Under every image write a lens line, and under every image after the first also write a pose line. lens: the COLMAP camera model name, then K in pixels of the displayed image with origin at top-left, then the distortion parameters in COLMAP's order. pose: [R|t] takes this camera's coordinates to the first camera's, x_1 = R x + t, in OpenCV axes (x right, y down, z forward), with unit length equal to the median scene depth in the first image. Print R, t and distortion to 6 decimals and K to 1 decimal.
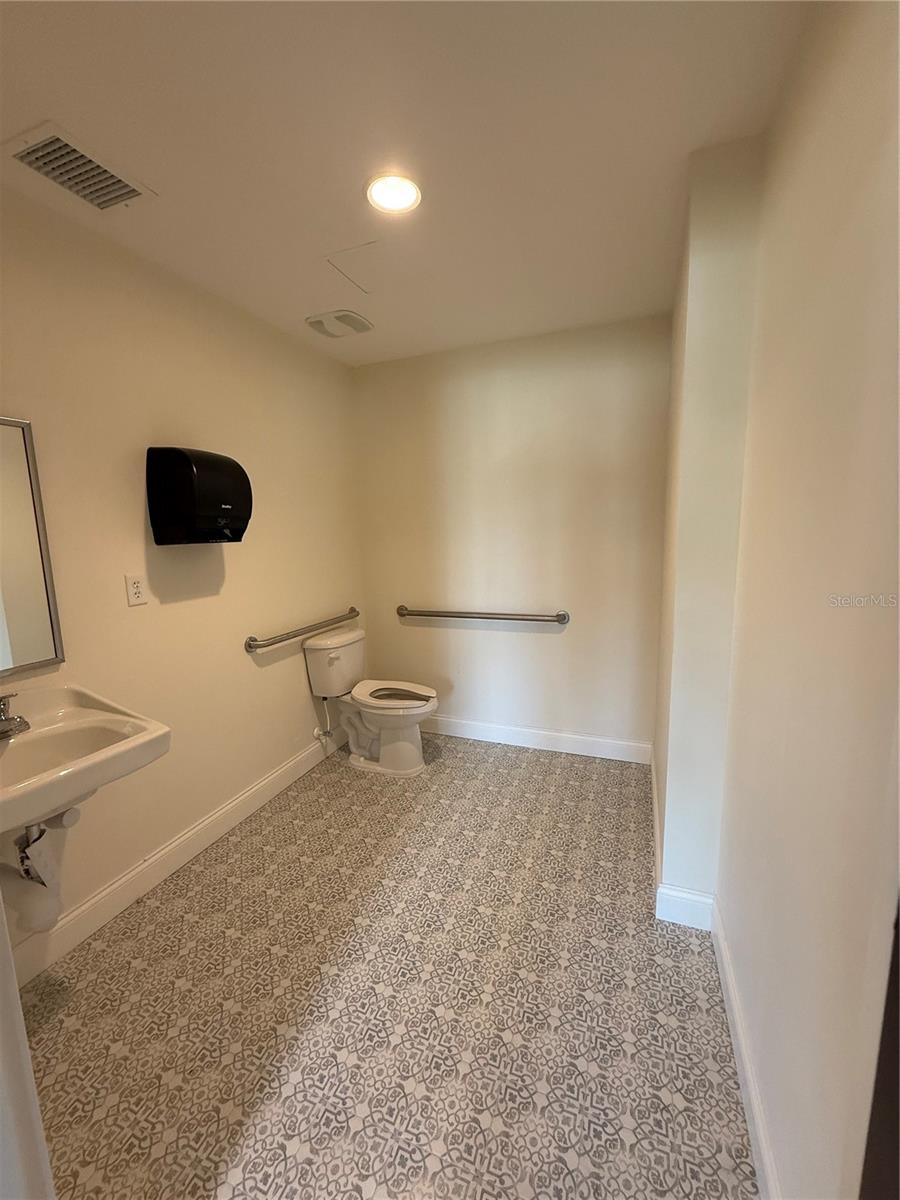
lens RADIAL K [[479.1, 0, 443.7], [0, 479.1, 606.2], [0, 0, 1]] dist [0.002513, -0.000038]
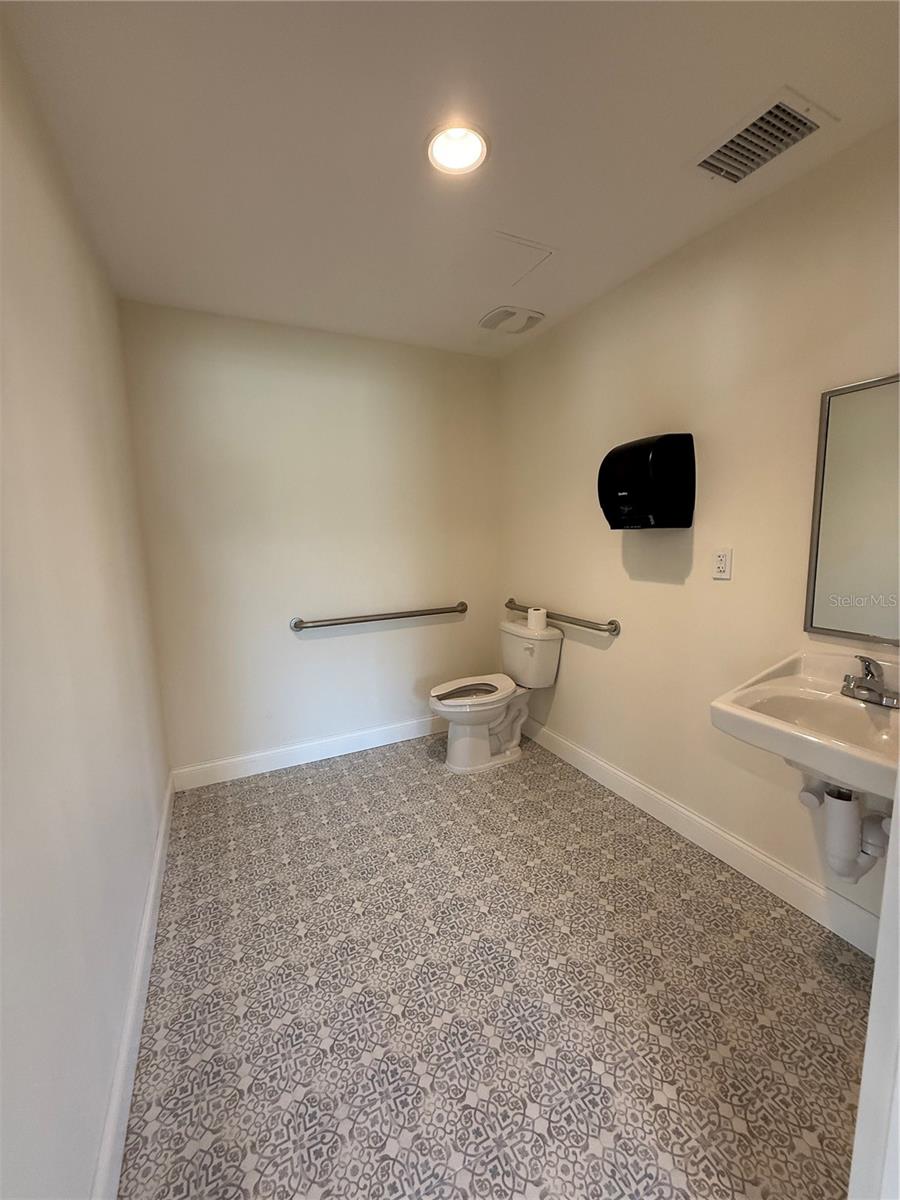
lens RADIAL K [[479.1, 0, 442.8], [0, 479.1, 591.9], [0, 0, 1]] dist [0.002513, -0.000038]
pose [[0.678561, -0.084498, 0.729668, -1.002940], [0.120941, 0.992657, 0.002482, -0.034263], [-0.724519, 0.086563, 0.683797, 0.401227]]
